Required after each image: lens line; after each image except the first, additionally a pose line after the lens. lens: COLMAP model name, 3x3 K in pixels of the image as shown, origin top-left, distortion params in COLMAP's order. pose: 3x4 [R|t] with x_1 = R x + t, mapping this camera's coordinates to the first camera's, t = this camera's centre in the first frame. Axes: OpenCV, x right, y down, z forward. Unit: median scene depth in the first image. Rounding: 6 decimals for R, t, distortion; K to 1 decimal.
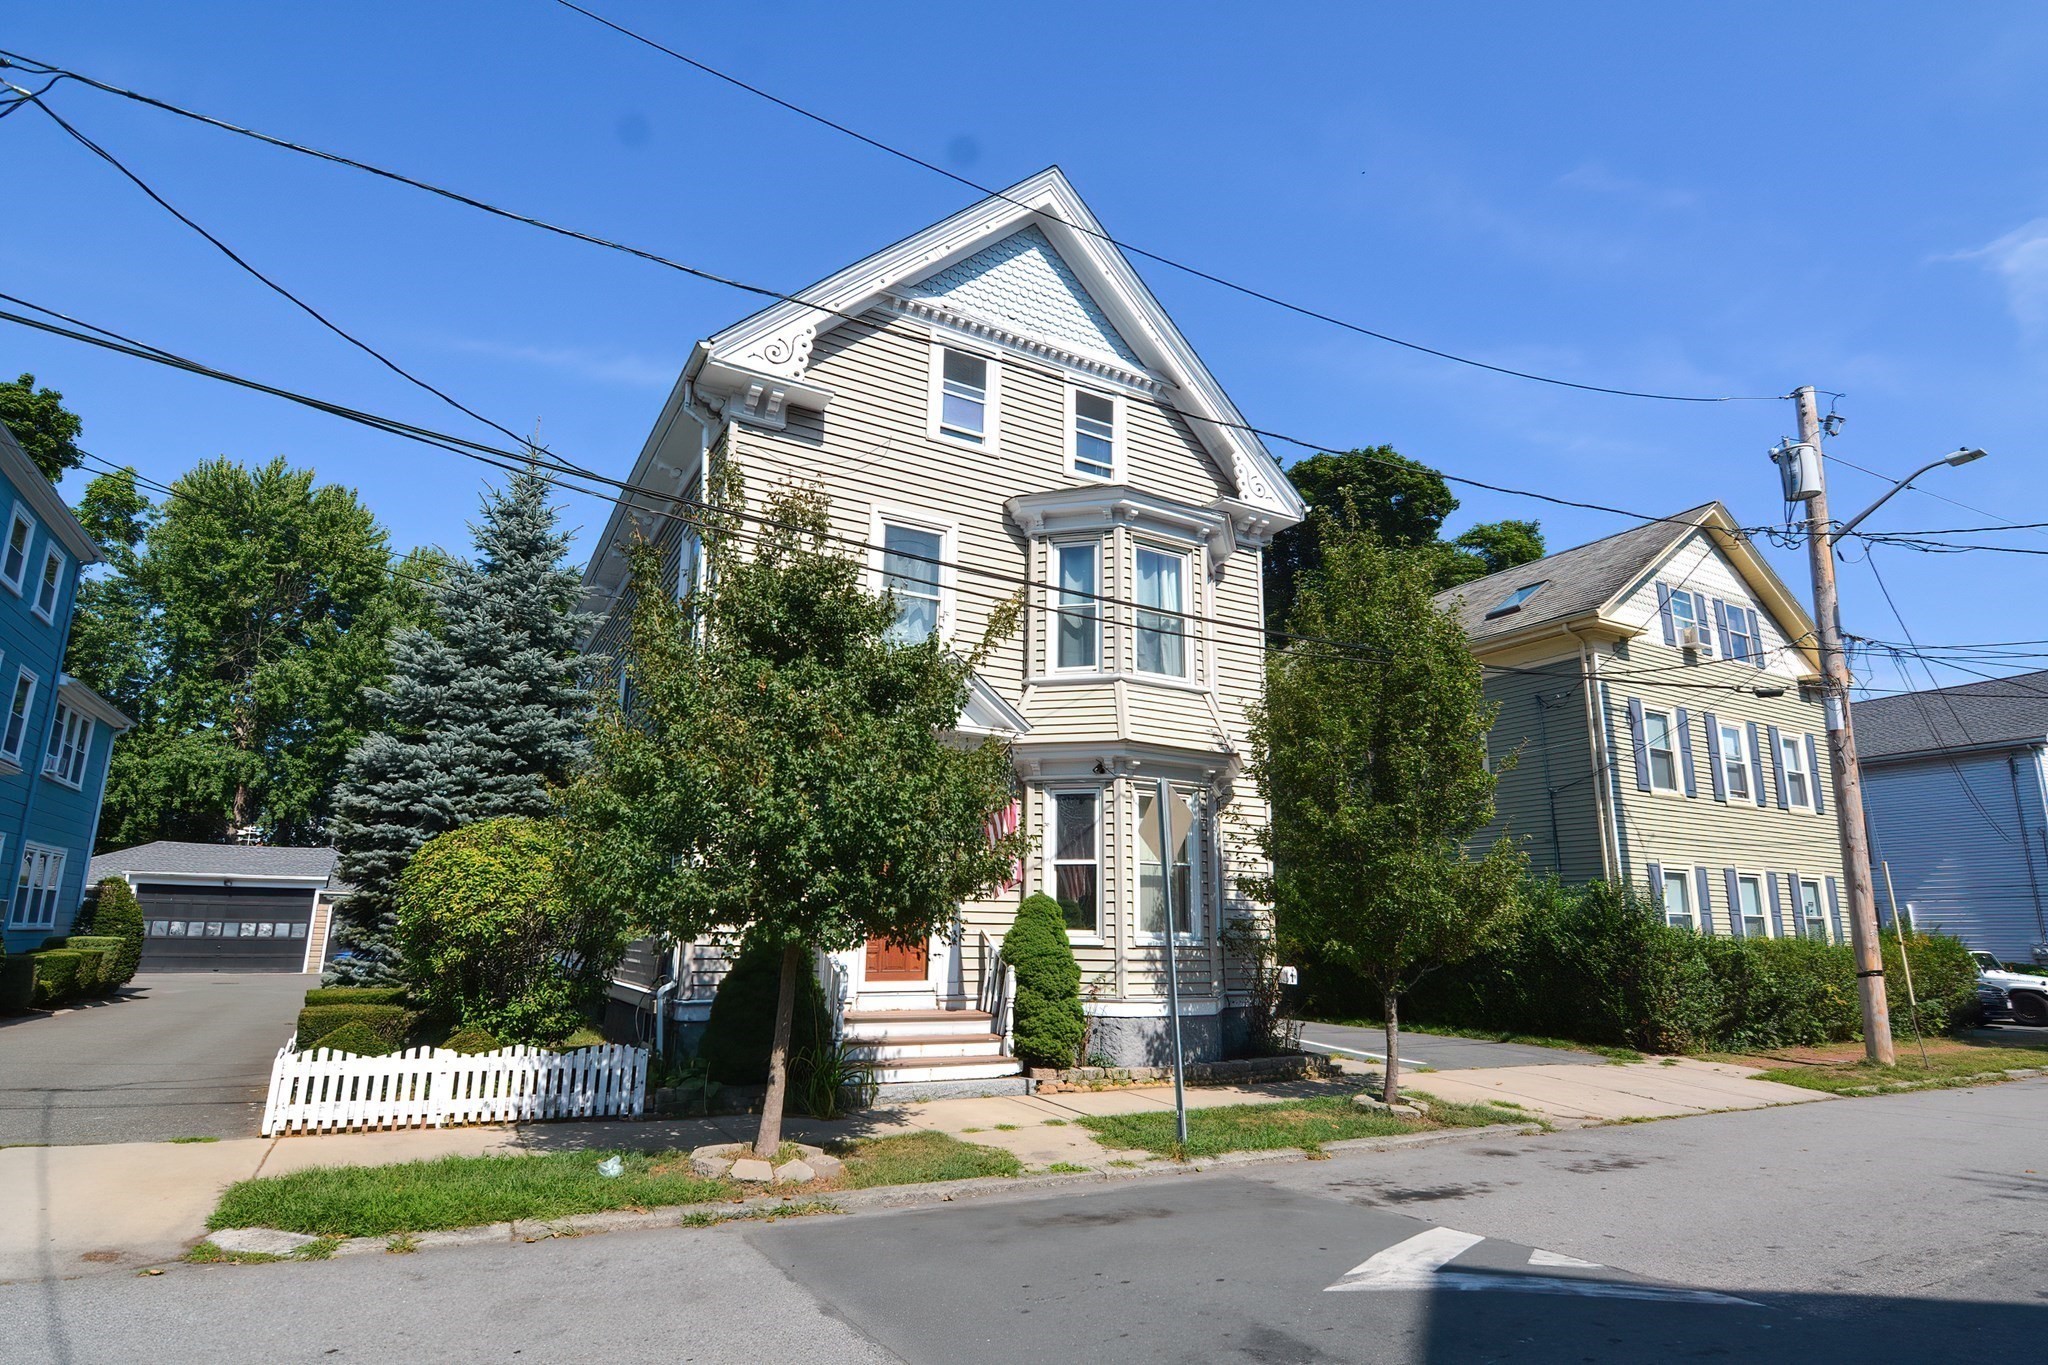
lens RADIAL K [[1063.3, 0, 1026.3], [0, 1063.3, 684.7], [0, 0, 1]] dist [-0.011370, -0.001611]
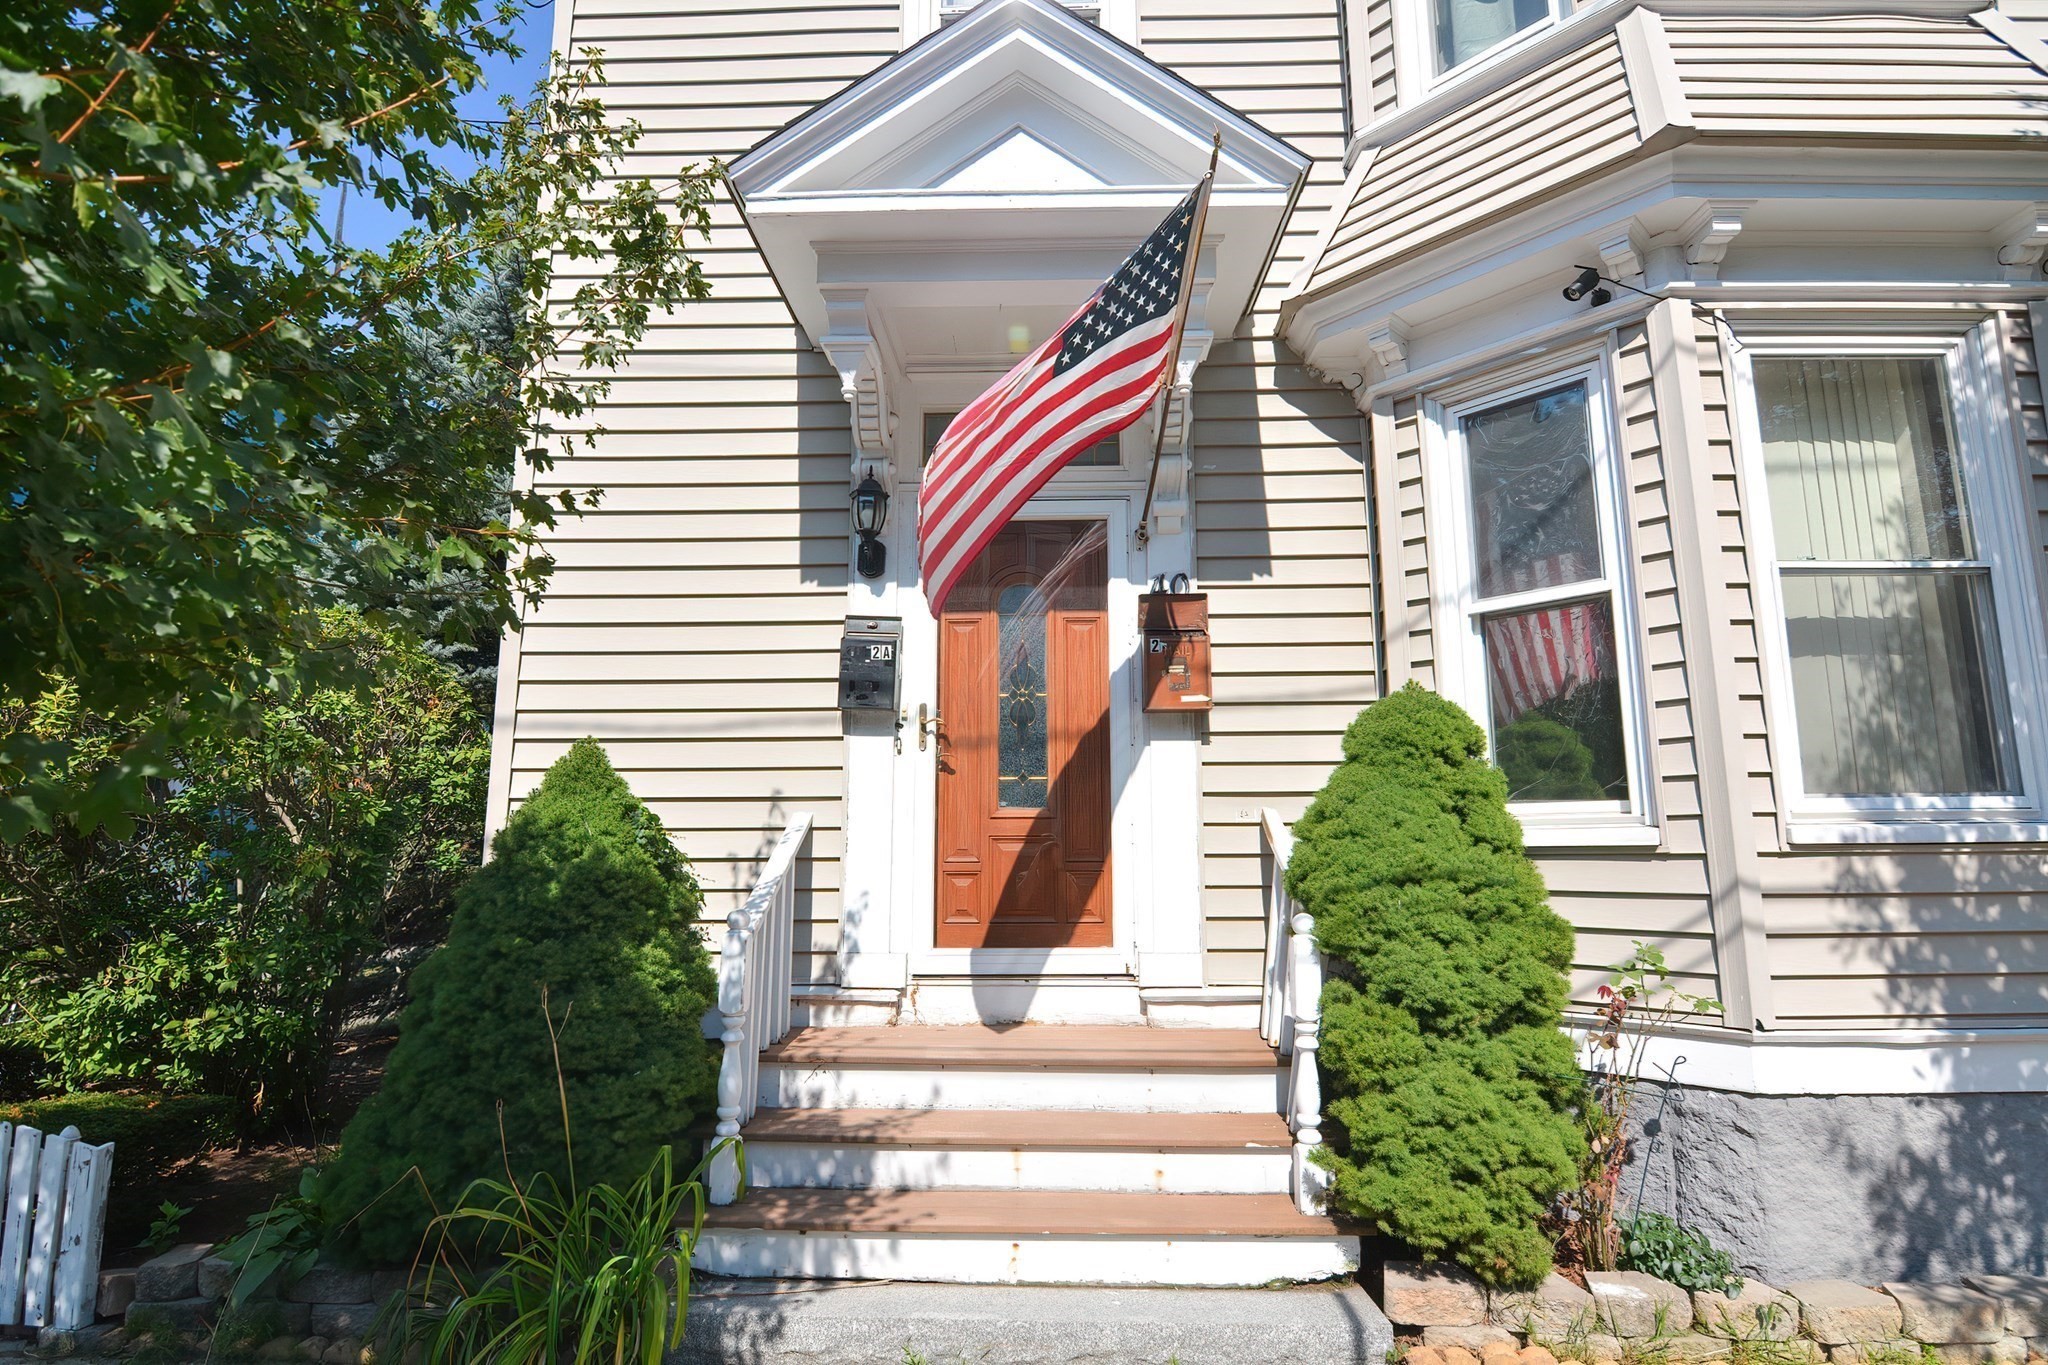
lens RADIAL K [[1012.5, 0, 1014.7], [0, 1012.5, 692.6], [0, 0, 1]] dist [-0.011270, -0.008004]
pose [[0.856090, -0.093159, -0.508361, 0.063717], [0.131490, 0.990513, 0.039917, 0.163048], [0.499819, -0.101017, 0.860219, 0.652351]]
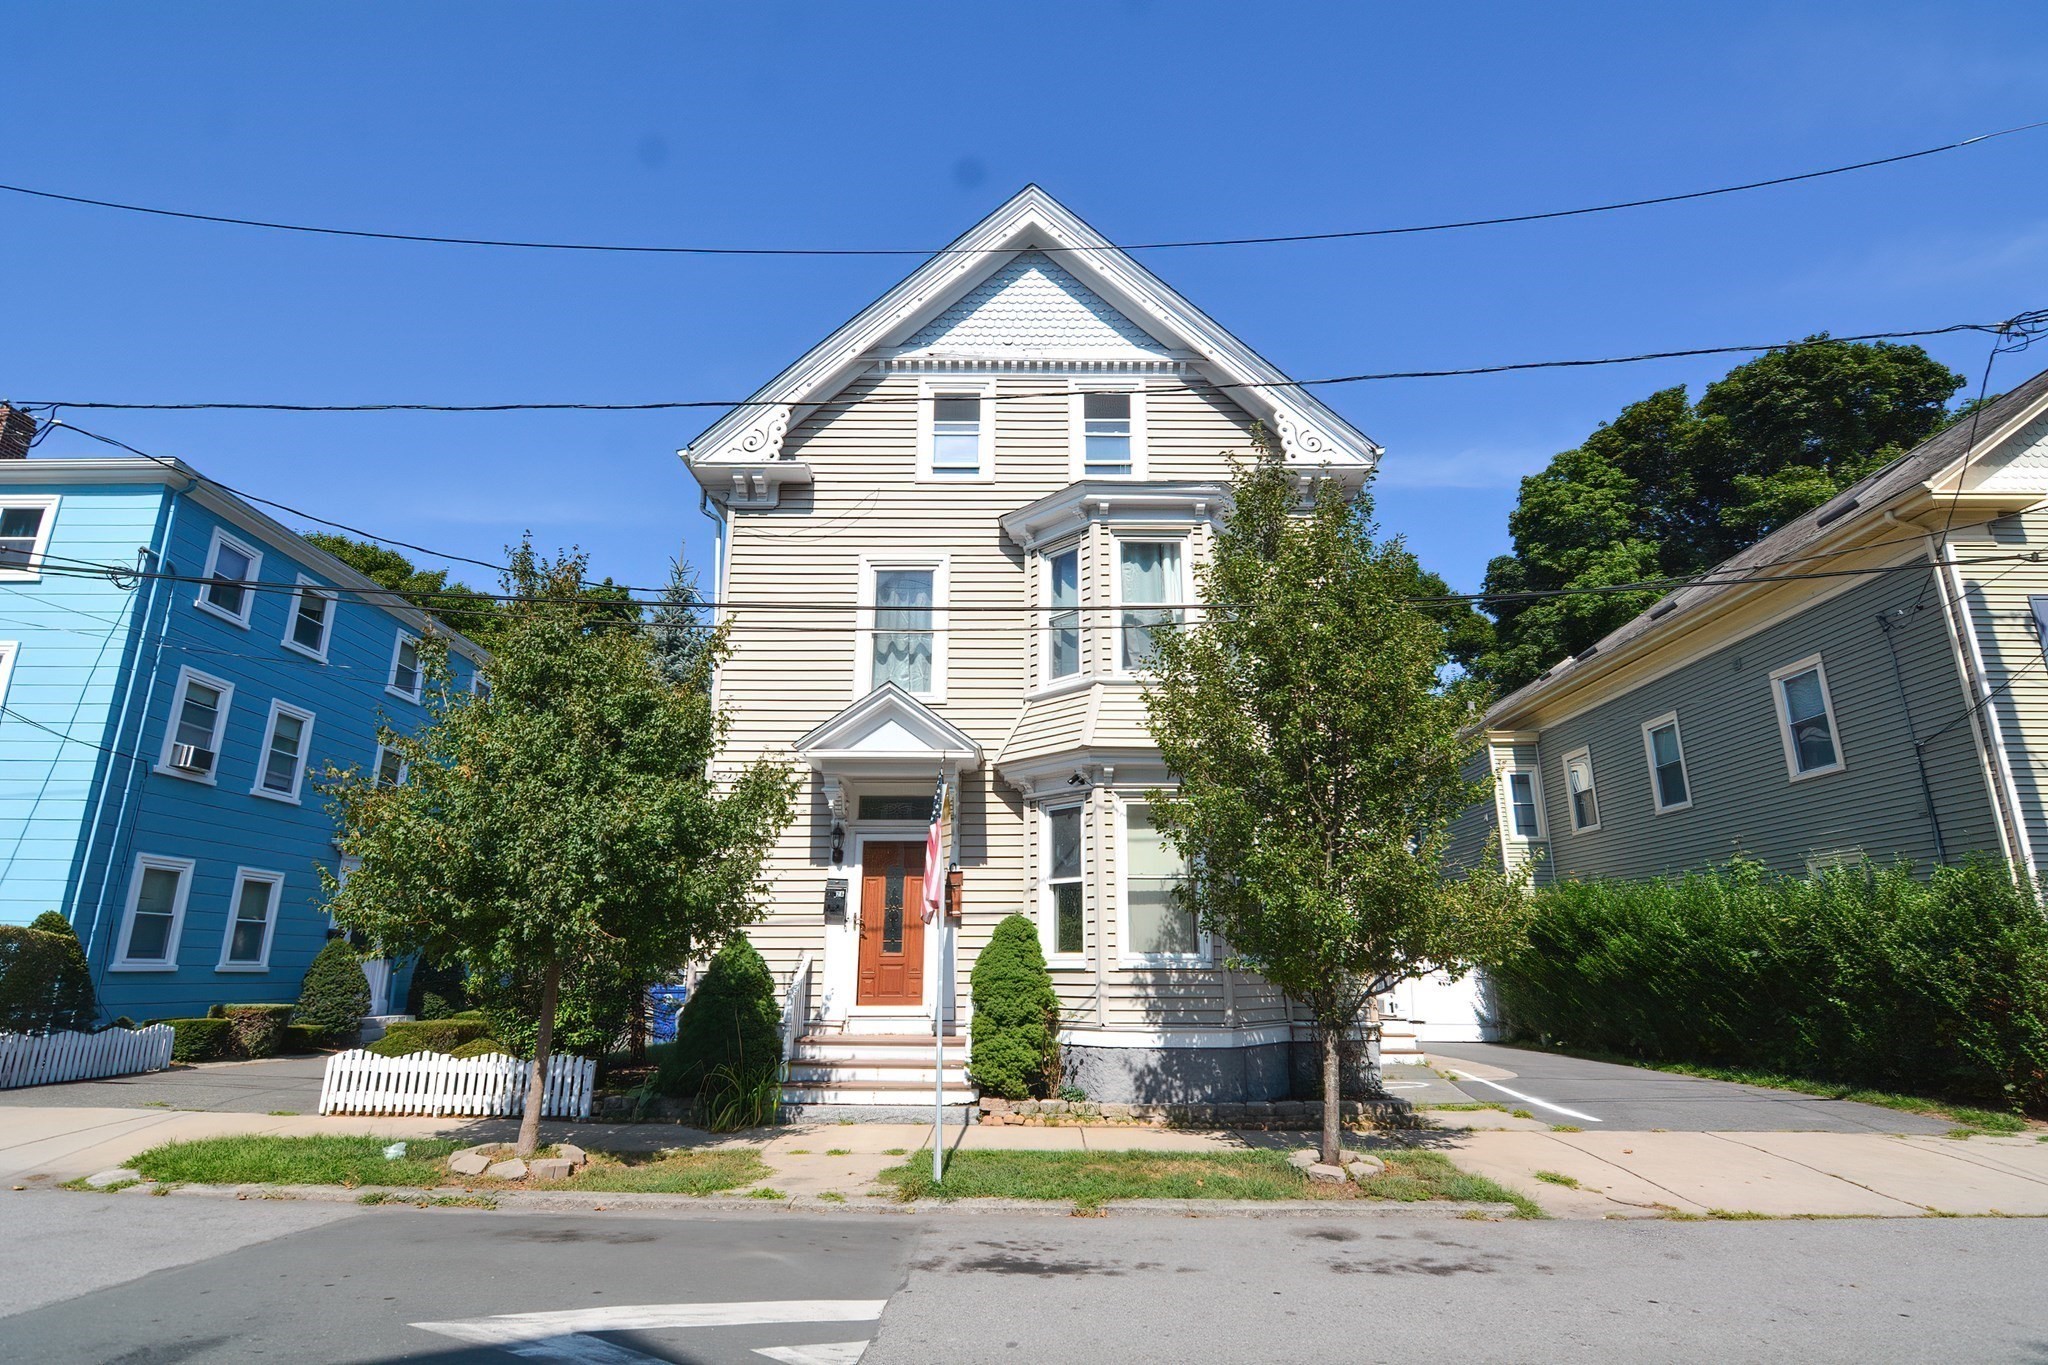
lens RADIAL K [[1012.5, 0, 1018.9], [0, 1012.5, 684.0], [0, 0, 1]] dist [-0.011270, -0.008004]
pose [[0.867029, -0.145266, -0.476611, 0.467367], [0.124041, 0.989370, -0.075899, 0.056682], [0.482570, 0.006687, 0.875832, 0.187957]]
